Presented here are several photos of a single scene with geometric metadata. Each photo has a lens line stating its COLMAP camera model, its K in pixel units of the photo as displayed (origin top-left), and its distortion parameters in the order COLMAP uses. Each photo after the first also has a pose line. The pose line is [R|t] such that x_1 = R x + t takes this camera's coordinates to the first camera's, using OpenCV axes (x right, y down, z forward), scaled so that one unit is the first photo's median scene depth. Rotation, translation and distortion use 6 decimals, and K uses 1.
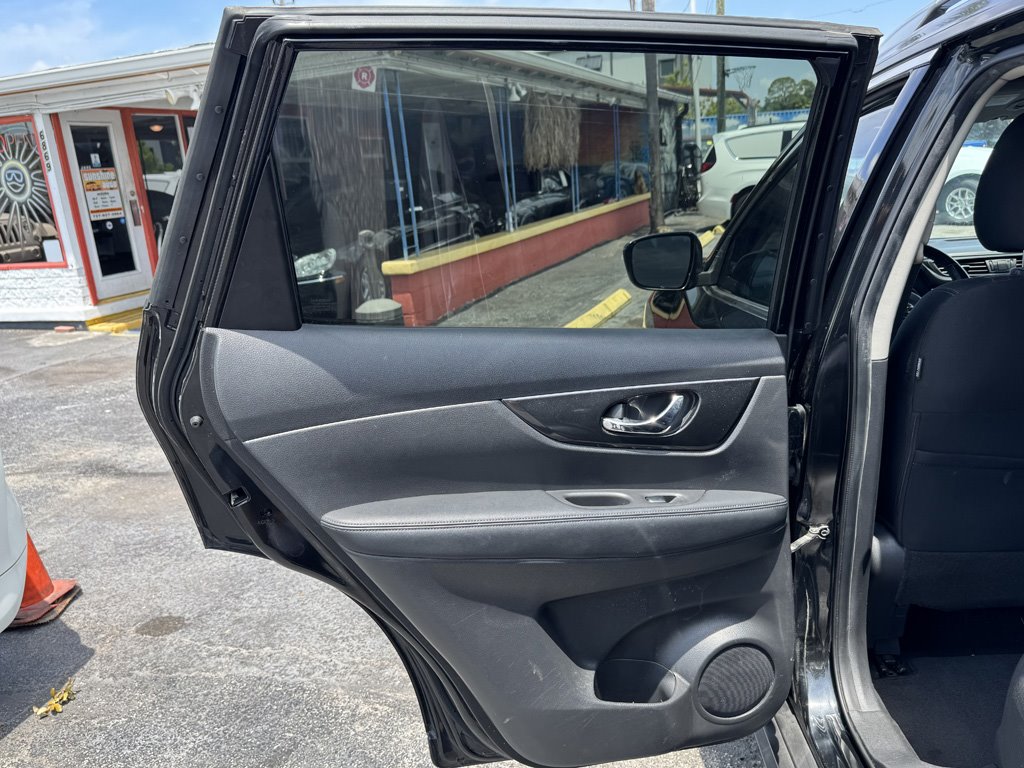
lens RADIAL K [[802.0, 0, 512.0], [0, 802.0, 384.0], [0, 0, 1]] dist [0.078345, -0.077873]
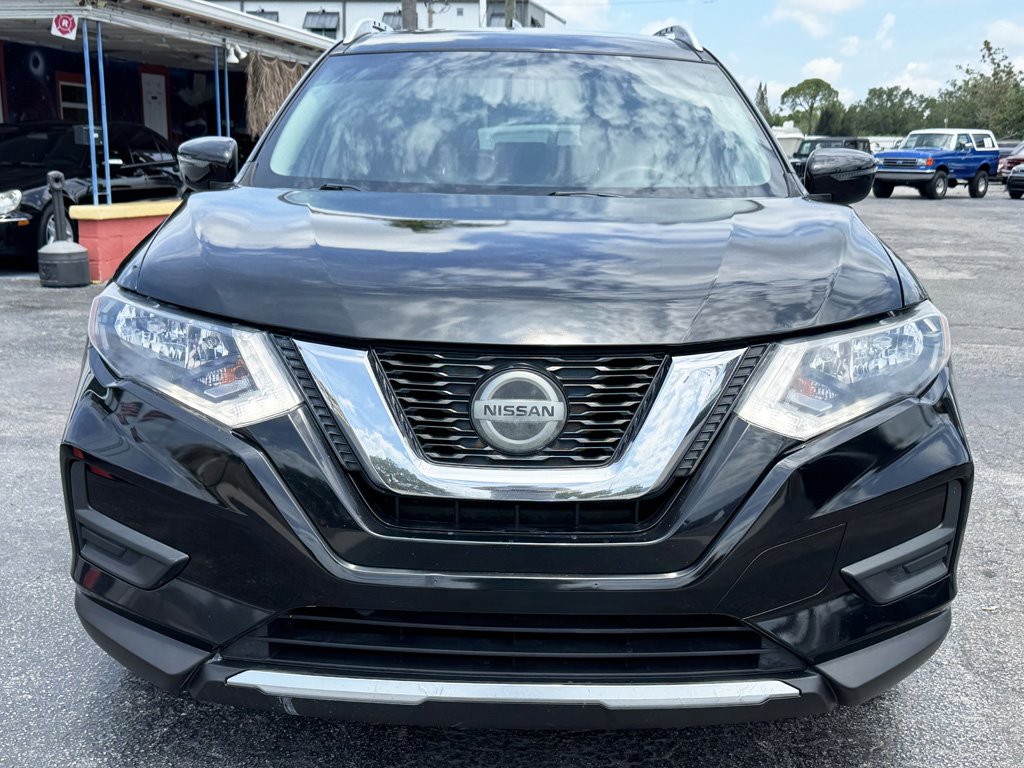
lens RADIAL K [[1159.2, 0, 512.0], [0, 1159.2, 384.0], [0, 0, 1]] dist [0.216448, -0.470110]
pose [[0.979785, 0.059280, 0.191071, 0.074768], [-0.044742, 0.995828, -0.079528, 0.112415], [-0.194988, 0.069371, 0.978349, -0.366123]]
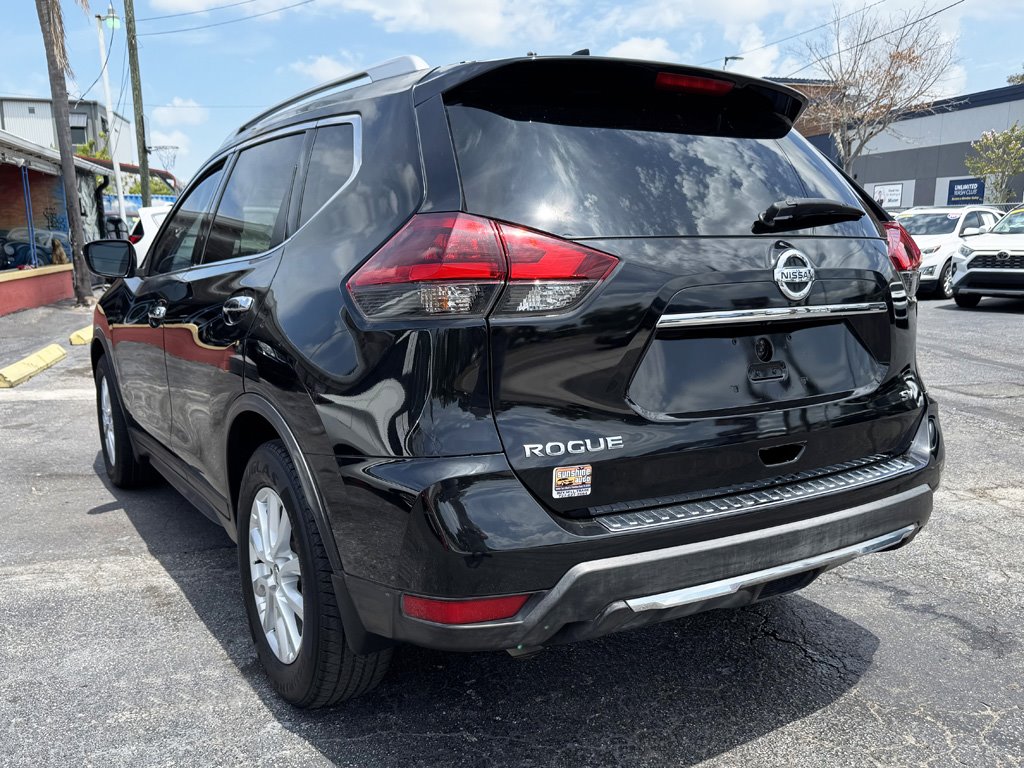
lens RADIAL K [[899.1, 0, 513.3], [0, 899.1, 412.8], [0, 0, 1]] dist [0.033568, -0.022148]
pose [[0.812441, -0.043330, 0.581431, -0.046198], [0.096442, 0.993485, -0.060721, 0.071286], [-0.575012, 0.105407, 0.811326, -0.184619]]
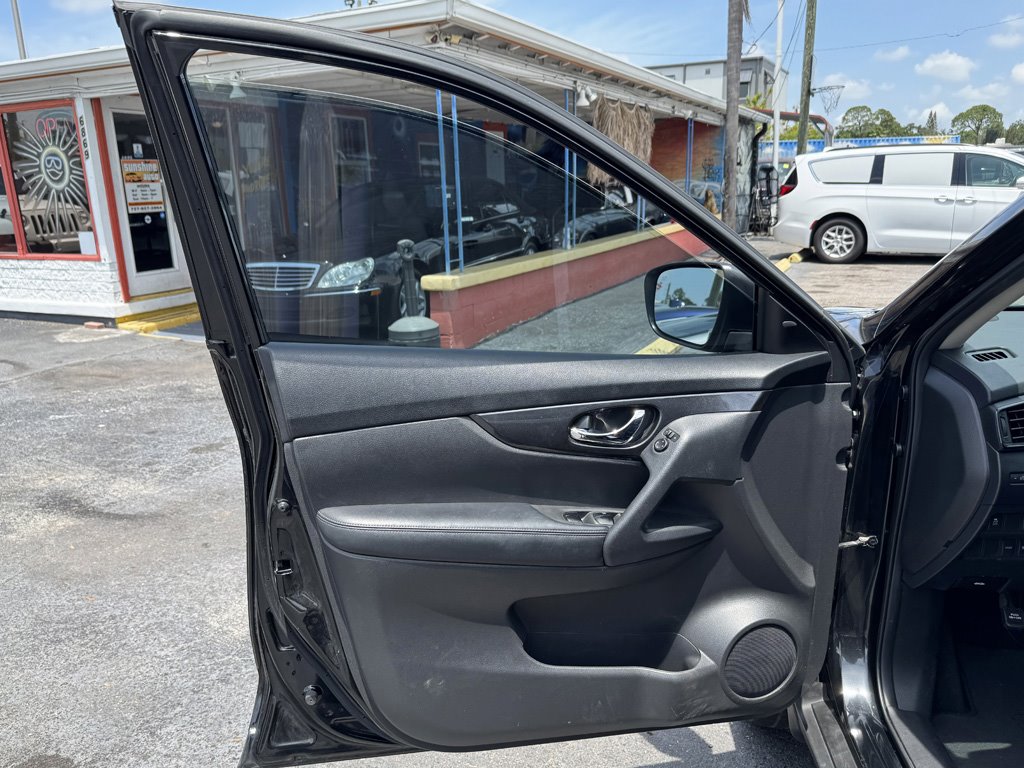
lens RADIAL K [[781.9, 0, 490.6], [0, 781.9, 395.6], [0, 0, 1]] dist [0.085650, -0.094015]
pose [[0.993507, 0.072379, -0.087781, 0.001548], [-0.072152, 0.997377, 0.005761, -0.020222], [0.087968, 0.000610, 0.996123, 0.095188]]
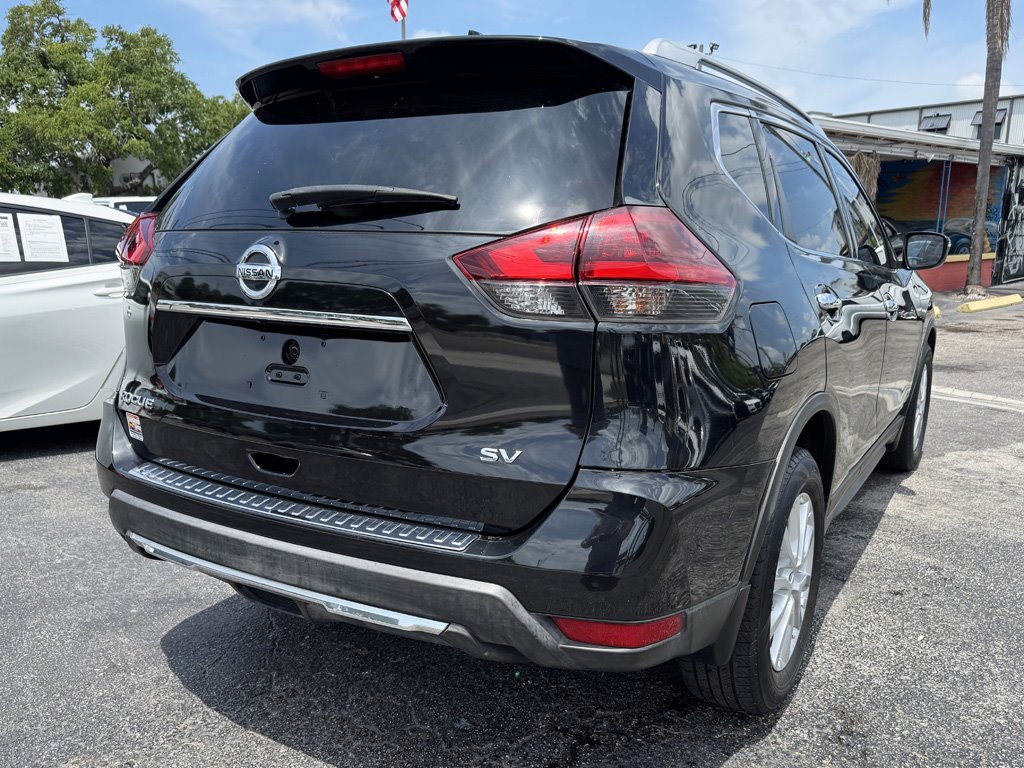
lens RADIAL K [[821.9, 0, 516.1], [0, 821.9, 431.0], [0, 0, 1]] dist [0.079217, -0.096662]
pose [[0.882988, 0.178554, -0.434109, 0.236372], [-0.180283, 0.982897, 0.037577, 0.051651], [0.433394, 0.045082, 0.900076, -0.189349]]
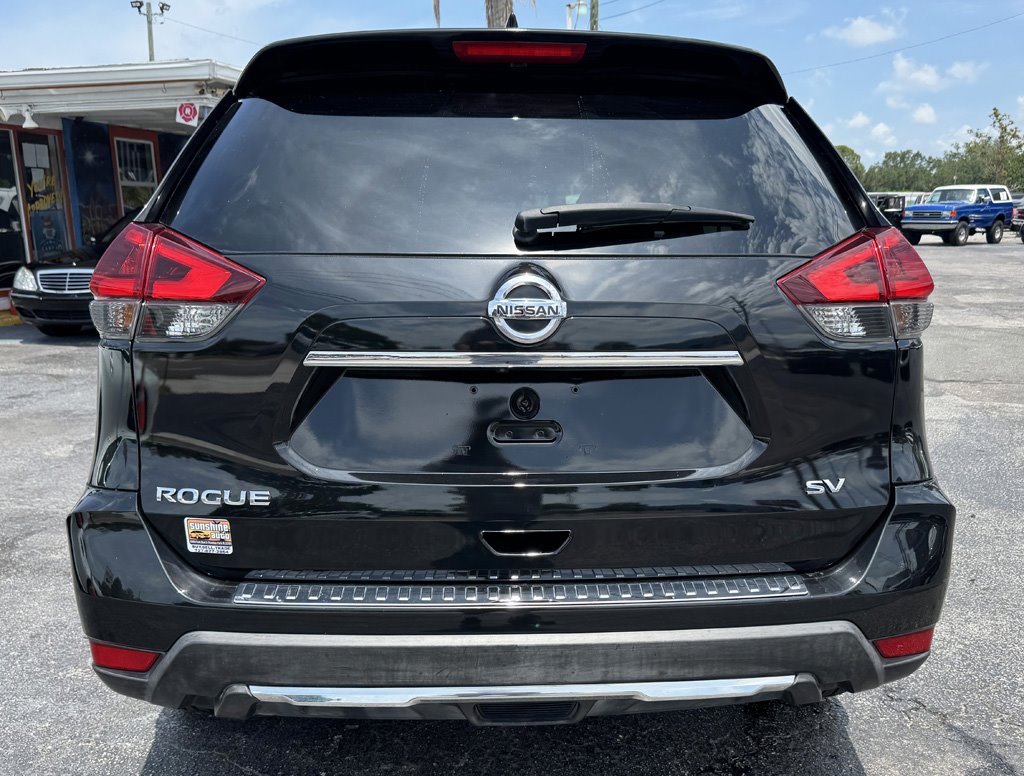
lens RADIAL K [[909.4, 0, 515.9], [0, 909.4, 439.1], [0, 0, 1]] dist [0.124307, -0.179565]
pose [[0.992754, 0.046218, 0.110919, 0.098869], [-0.043096, 0.998609, -0.030382, 0.061147], [-0.112169, 0.025381, 0.993365, -0.208561]]
